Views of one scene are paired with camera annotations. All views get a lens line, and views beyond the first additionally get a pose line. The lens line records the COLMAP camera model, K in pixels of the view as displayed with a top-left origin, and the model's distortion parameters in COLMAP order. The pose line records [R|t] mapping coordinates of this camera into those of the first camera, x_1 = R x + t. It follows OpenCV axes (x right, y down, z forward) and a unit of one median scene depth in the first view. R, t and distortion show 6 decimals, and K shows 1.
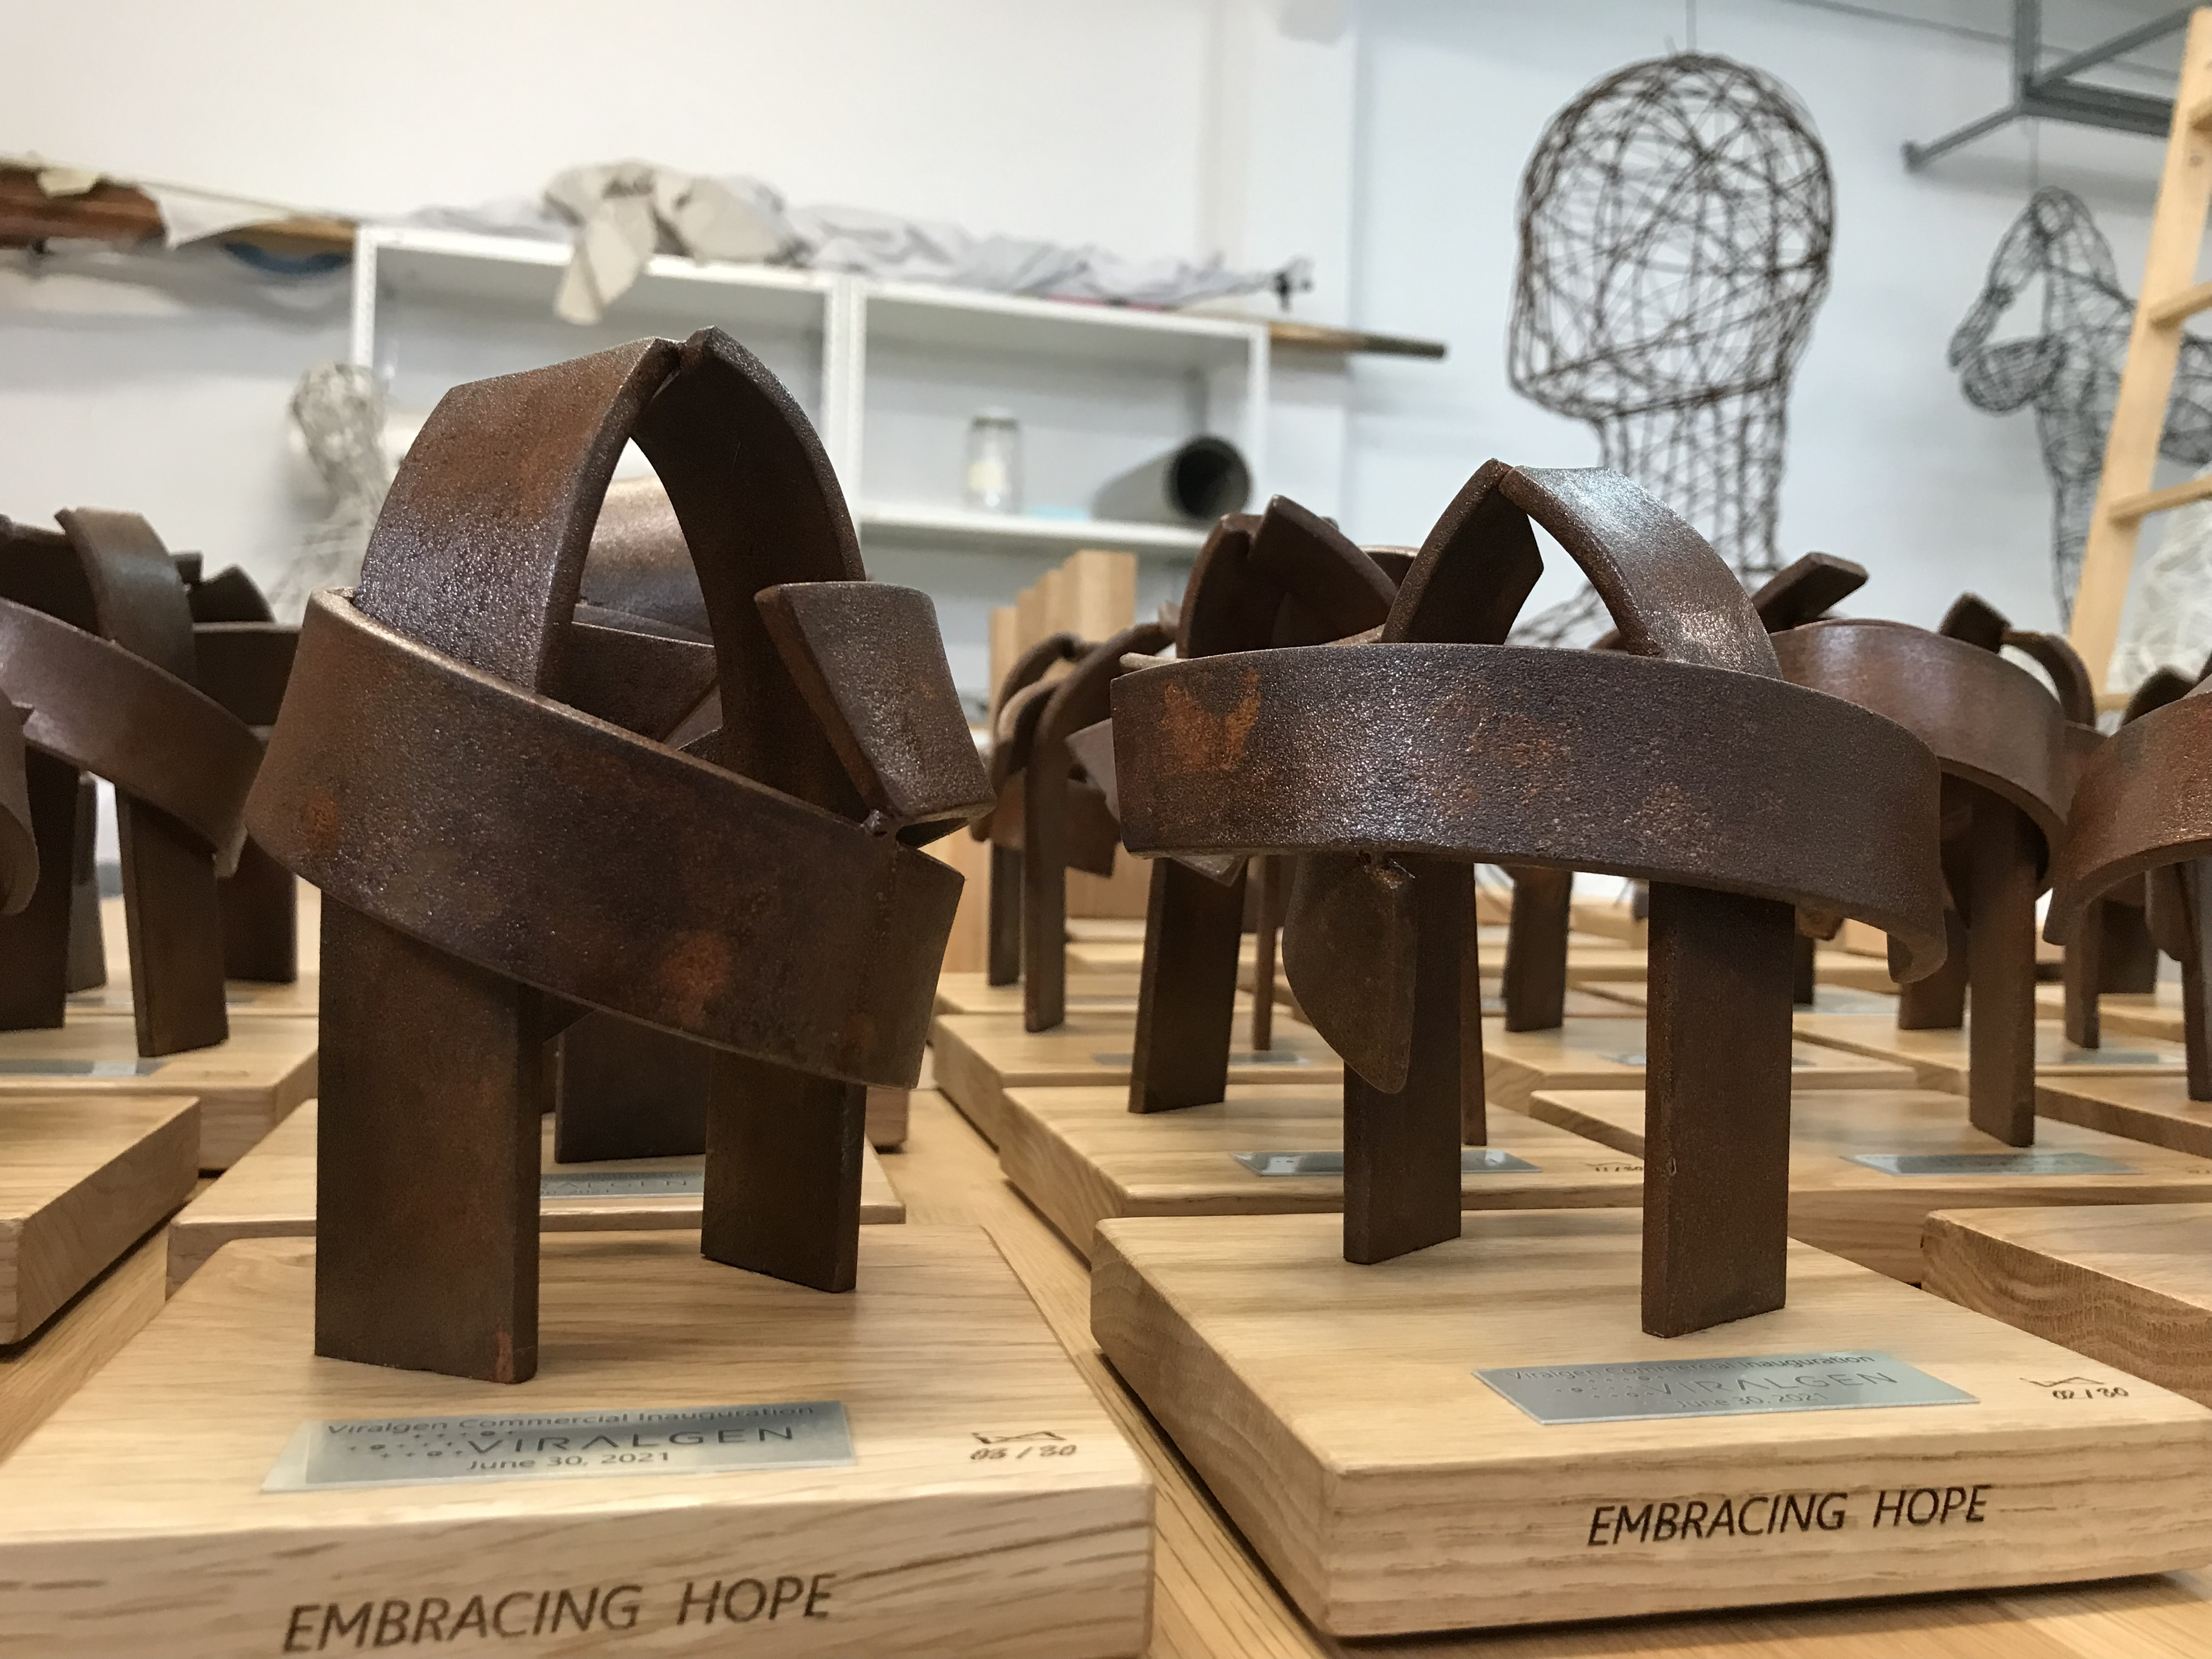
lens RADIAL K [[1835.7, 0, 1100.9], [0, 1835.7, 834.4], [0, 0, 1]] dist [-0.010458, 0.036951]
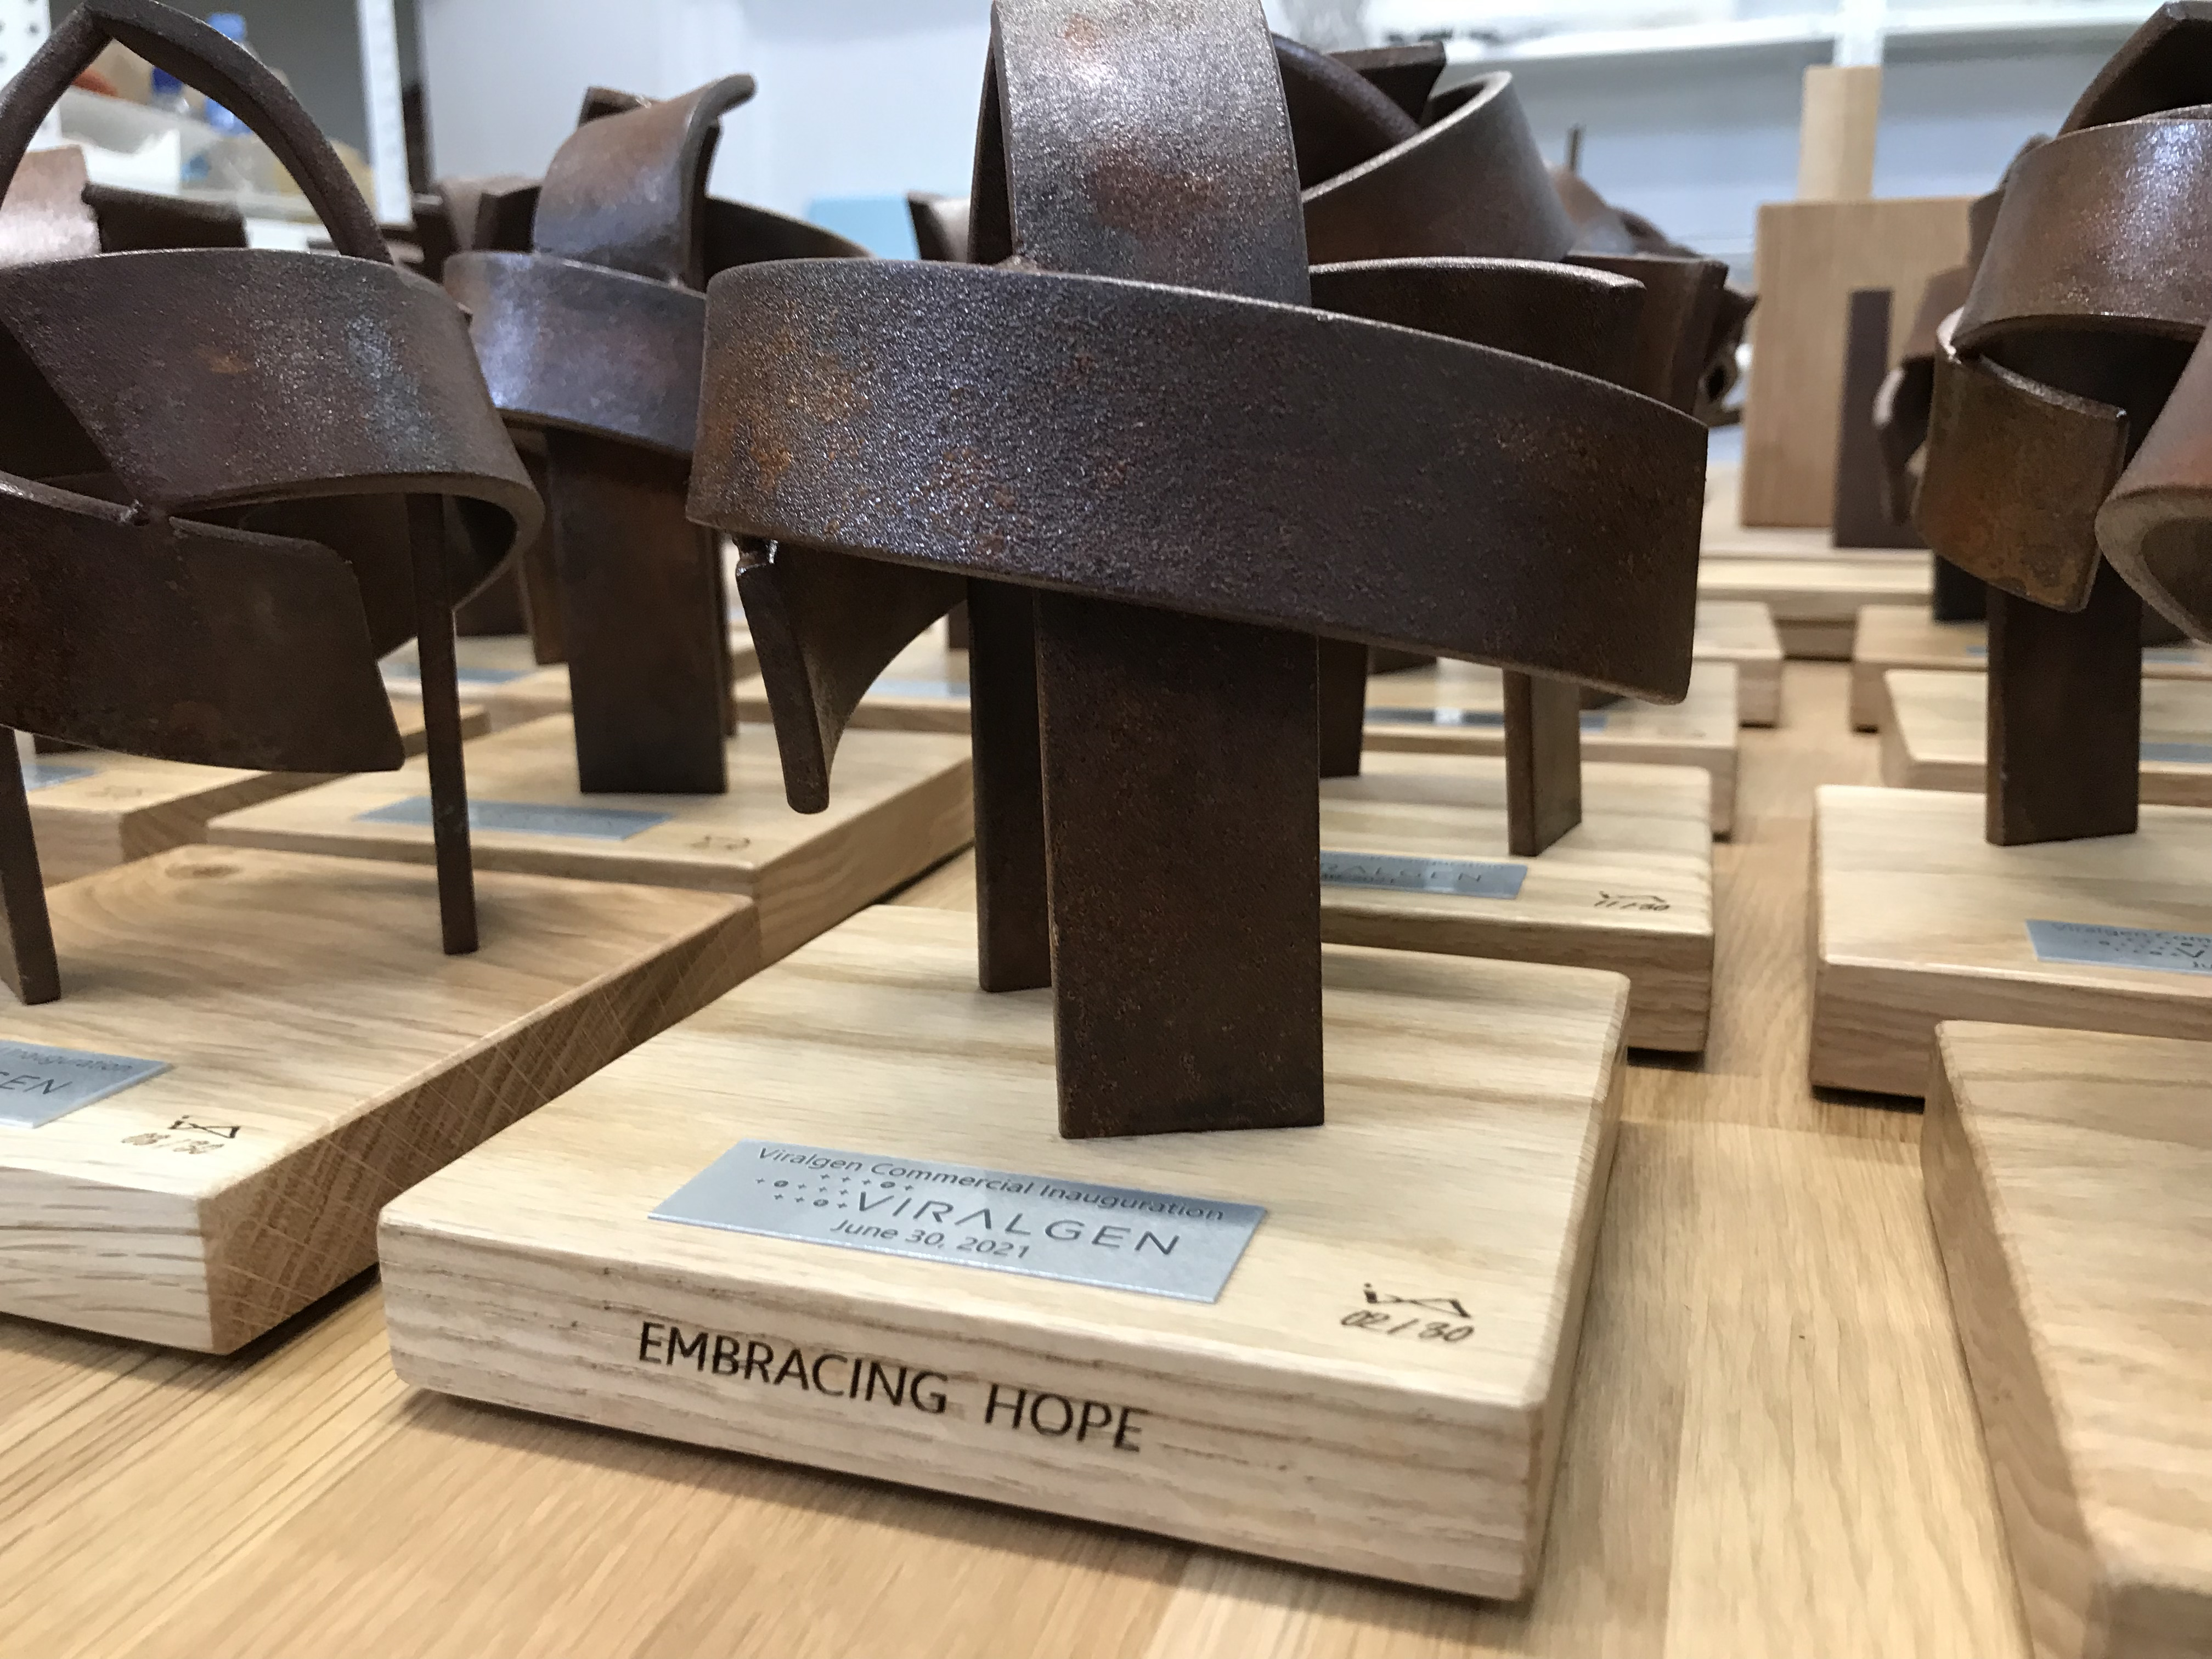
lens RADIAL K [[1835.7, 0, 1105.6], [0, 1835.7, 817.1], [0, 0, 1]] dist [-0.010458, 0.036951]
pose [[0.847469, 0.087624, -0.523562, 0.862111], [0.027517, 0.977705, 0.208171, -0.037048], [0.530131, -0.190826, 0.826164, 0.436565]]
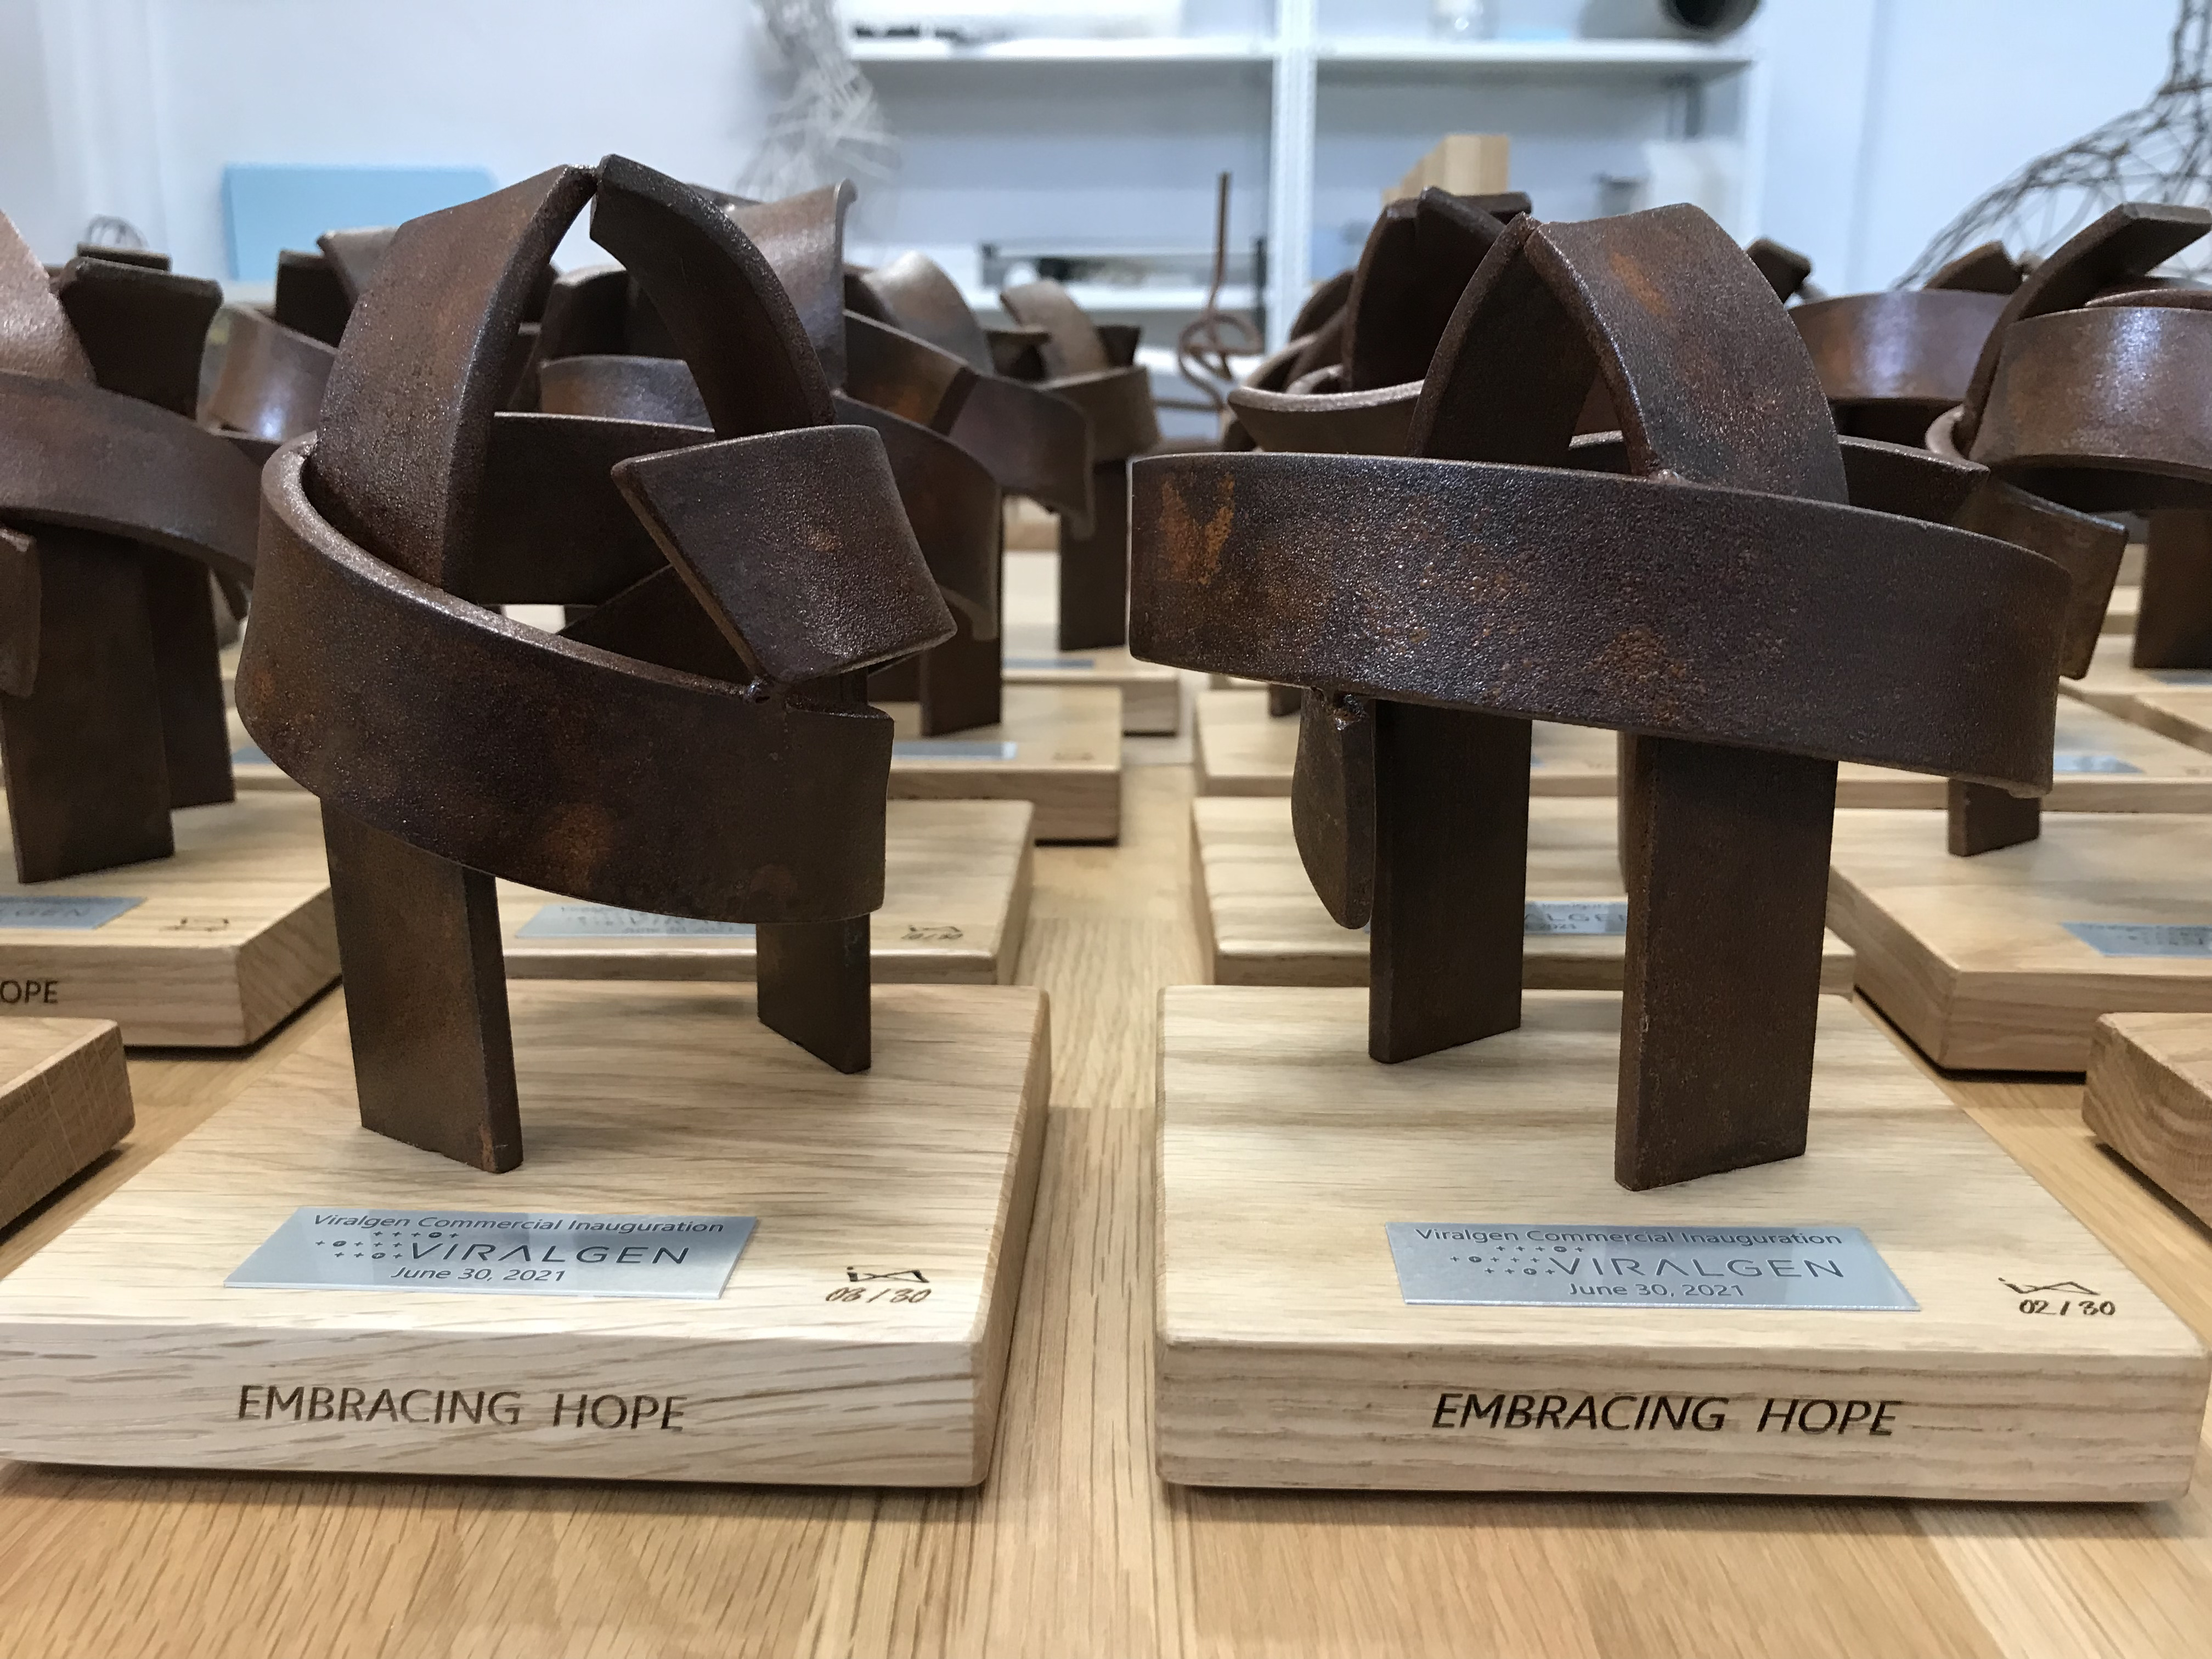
lens RADIAL K [[1835.7, 0, 1107.9], [0, 1835.7, 824.9], [0, 0, 1]] dist [-0.010458, 0.036951]
pose [[0.966791, 0.036529, -0.252946, 0.327131], [0.023099, 0.973193, 0.228829, -0.162114], [0.254524, -0.227072, 0.940030, 0.083735]]
